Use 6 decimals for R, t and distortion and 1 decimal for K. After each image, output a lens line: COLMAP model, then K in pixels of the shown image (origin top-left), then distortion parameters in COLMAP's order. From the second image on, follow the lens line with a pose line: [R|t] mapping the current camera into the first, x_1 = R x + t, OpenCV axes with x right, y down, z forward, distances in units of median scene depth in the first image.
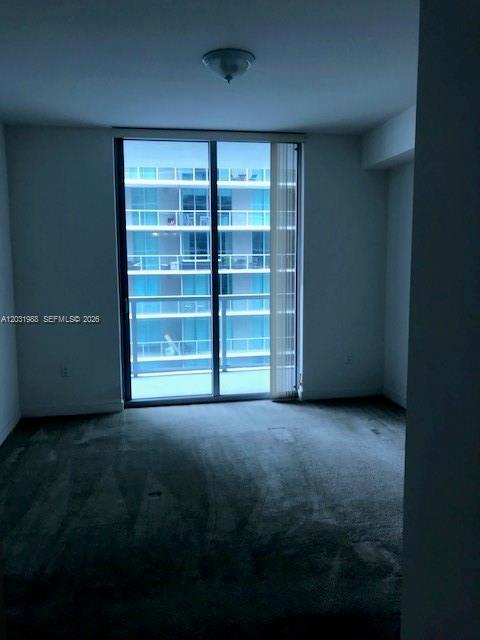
lens RADIAL K [[530.1, 0, 243.2], [0, 530.1, 339.9], [0, 0, 1]] dist [0.080816, 0.030140]
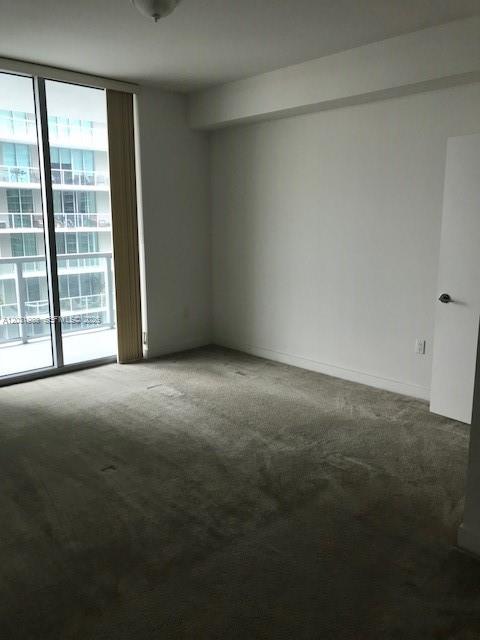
lens RADIAL K [[530.1, 0, 238.1], [0, 530.1, 318.9], [0, 0, 1]] dist [0.080816, 0.030140]
pose [[0.849097, -0.099684, 0.518746, -0.270698], [0.085503, 0.995019, 0.051254, 0.003732], [-0.521271, 0.000834, 0.853391, 0.065665]]
